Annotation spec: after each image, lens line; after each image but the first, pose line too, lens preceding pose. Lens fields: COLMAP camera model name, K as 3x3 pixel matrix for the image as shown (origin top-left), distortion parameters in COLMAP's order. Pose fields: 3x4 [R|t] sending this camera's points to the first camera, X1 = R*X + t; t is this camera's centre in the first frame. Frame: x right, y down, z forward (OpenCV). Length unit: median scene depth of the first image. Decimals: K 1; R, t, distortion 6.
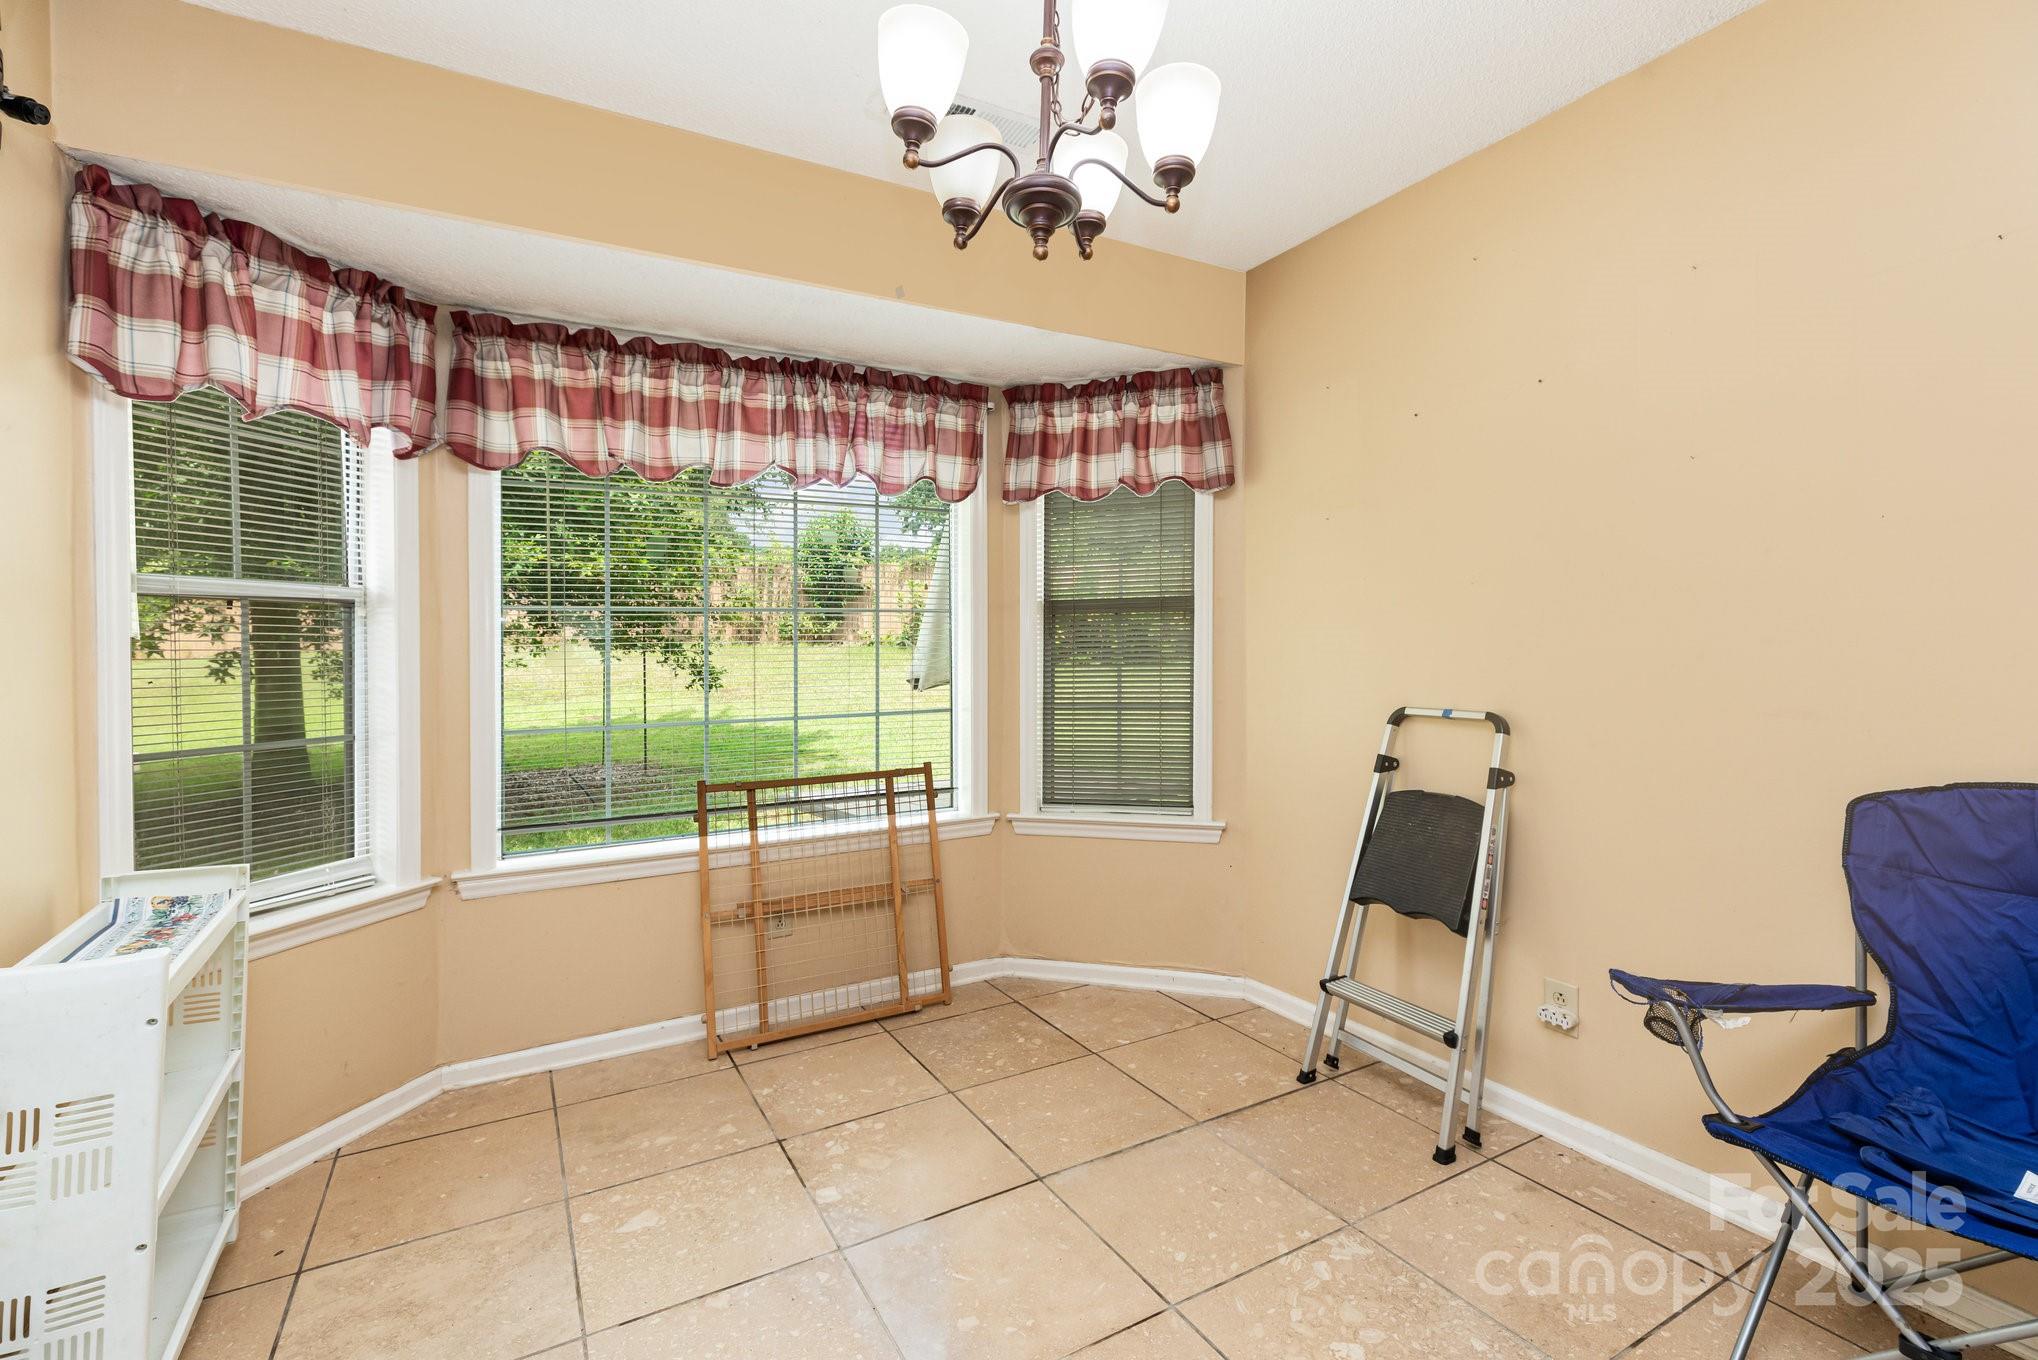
lens RADIAL K [[913.3, 0, 1016.9], [0, 913.3, 662.7], [0, 0, 1]] dist [-0.000270, -0.000026]
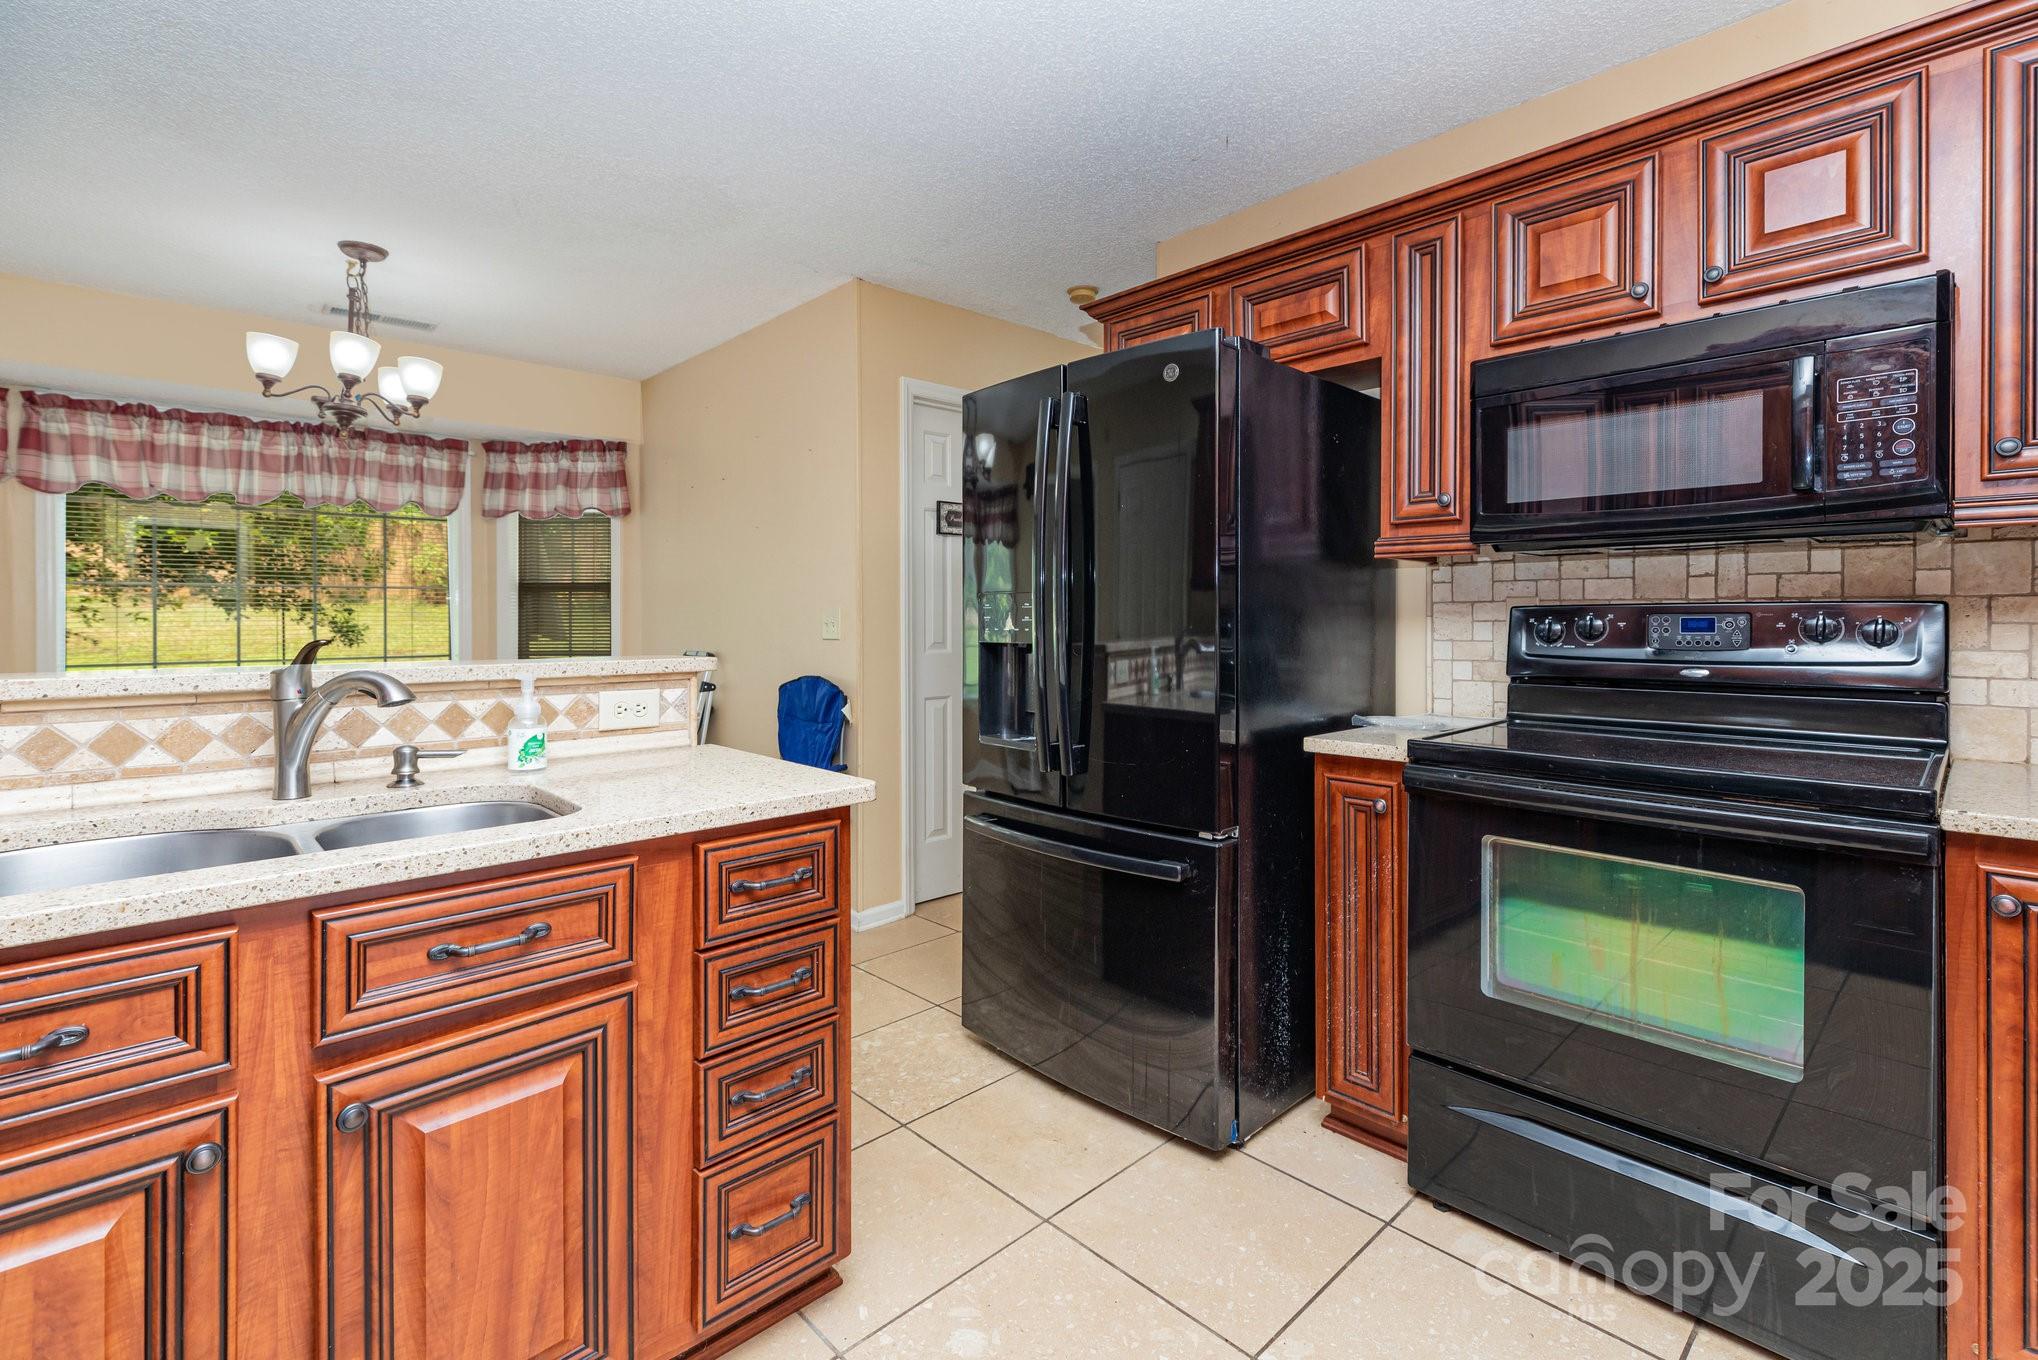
lens RADIAL K [[927.5, 0, 1029.9], [0, 927.5, 622.4], [0, 0, 1]] dist [0.002639, -0.000059]
pose [[0.968457, 0.011422, 0.248918, 0.567963], [-0.009822, 0.999922, -0.007666, 0.000931], [-0.248986, 0.004980, 0.968494, -0.833727]]
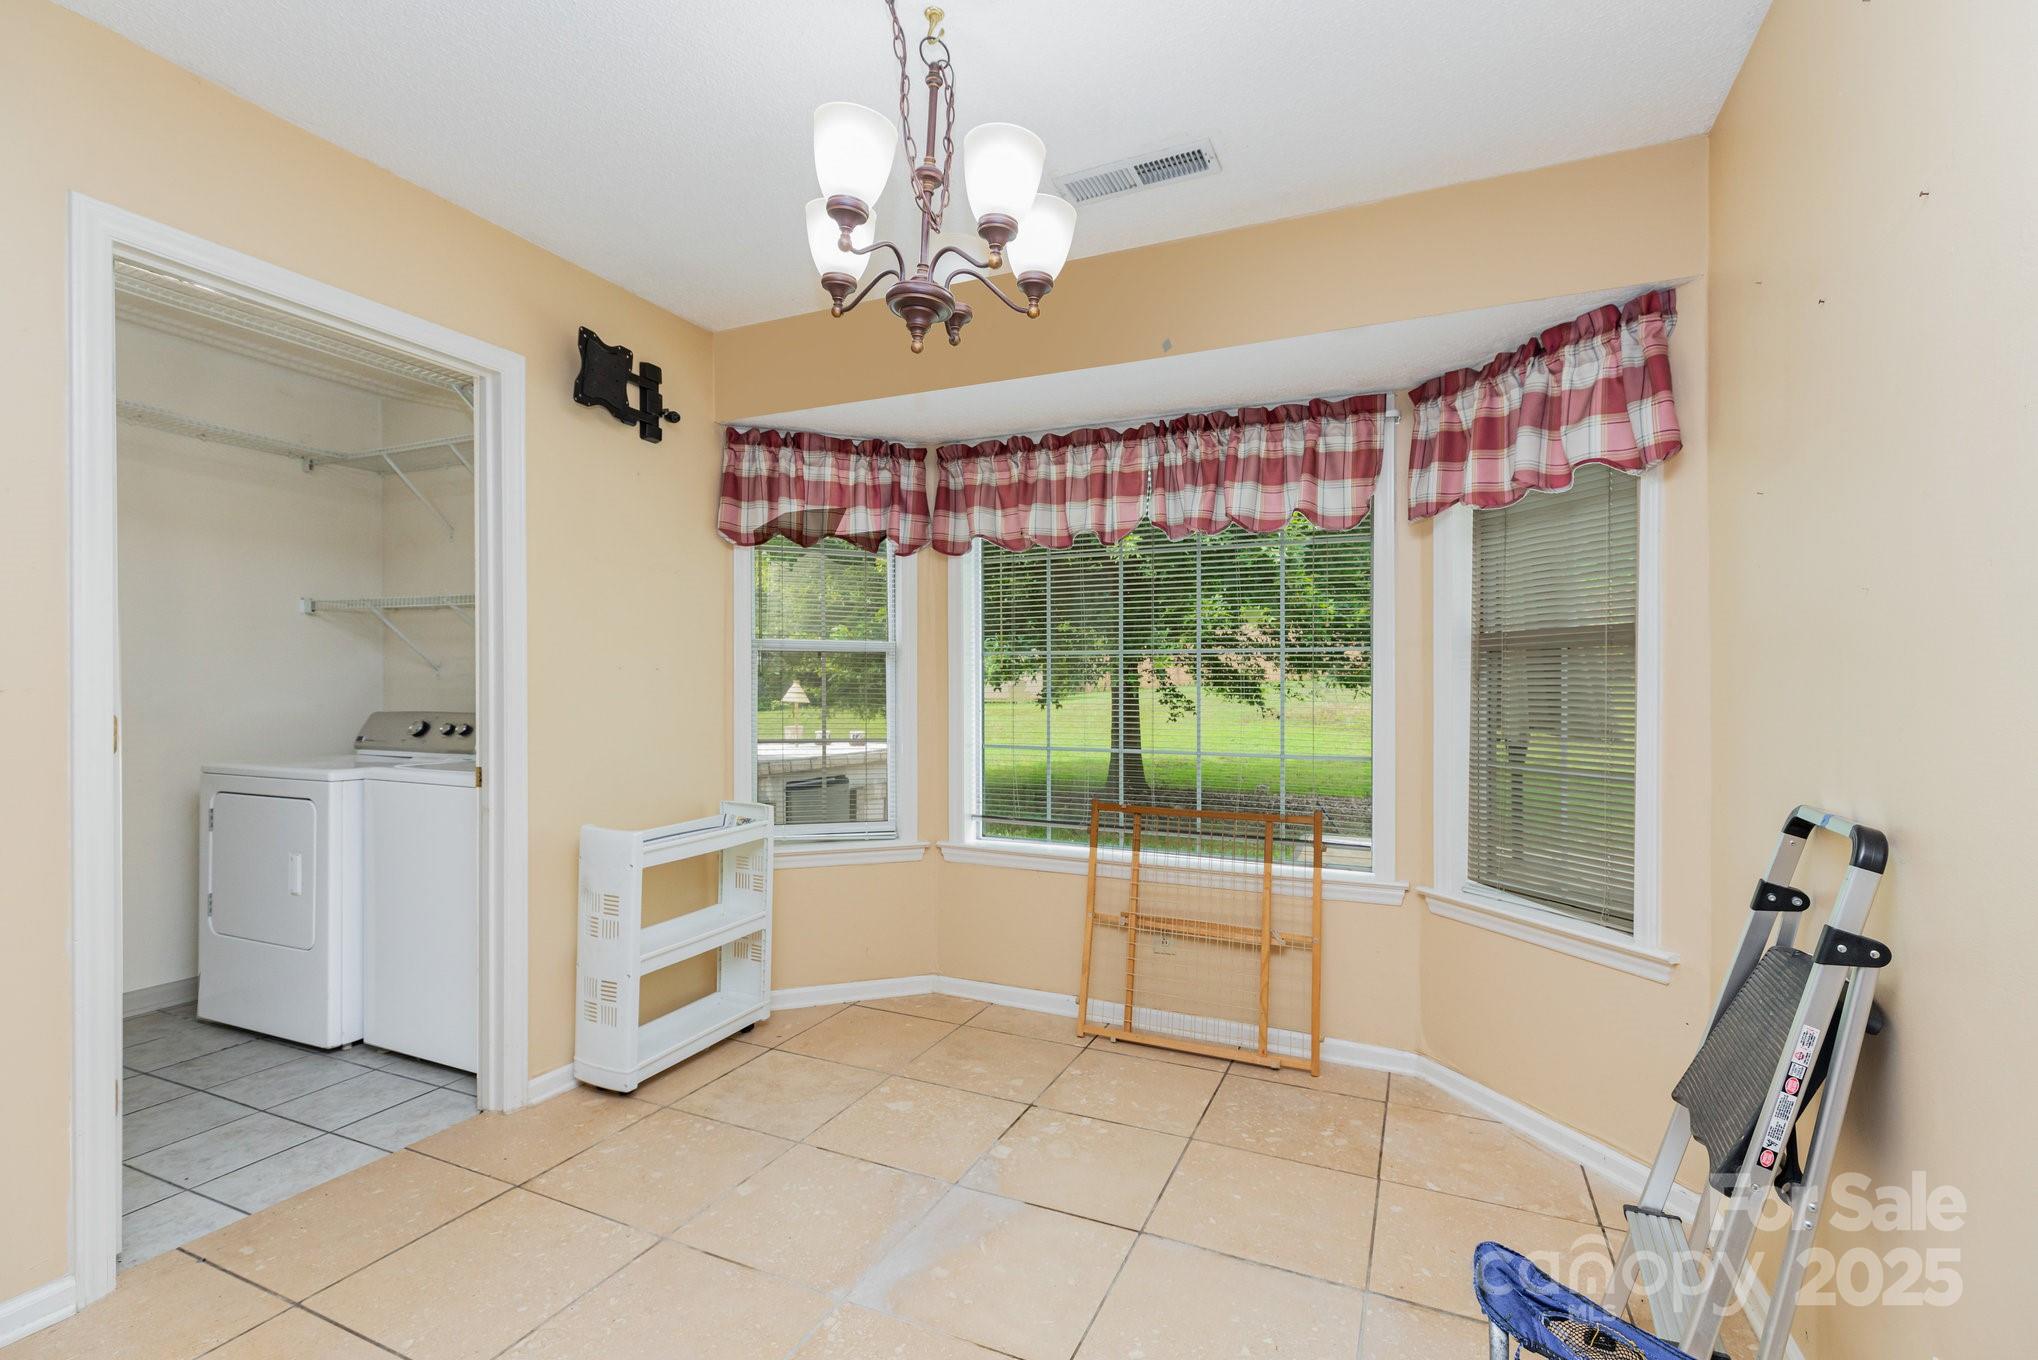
lens RADIAL K [[907.0, 0, 1015.5], [0, 907.0, 682.8], [0, 0, 1]] dist [-0.000953, 0.000003]
pose [[0.585284, 0.015851, -0.810674, 0.546005], [-0.024956, 0.999687, 0.001529, -0.019046], [0.810444, 0.019336, 0.585496, 0.241306]]
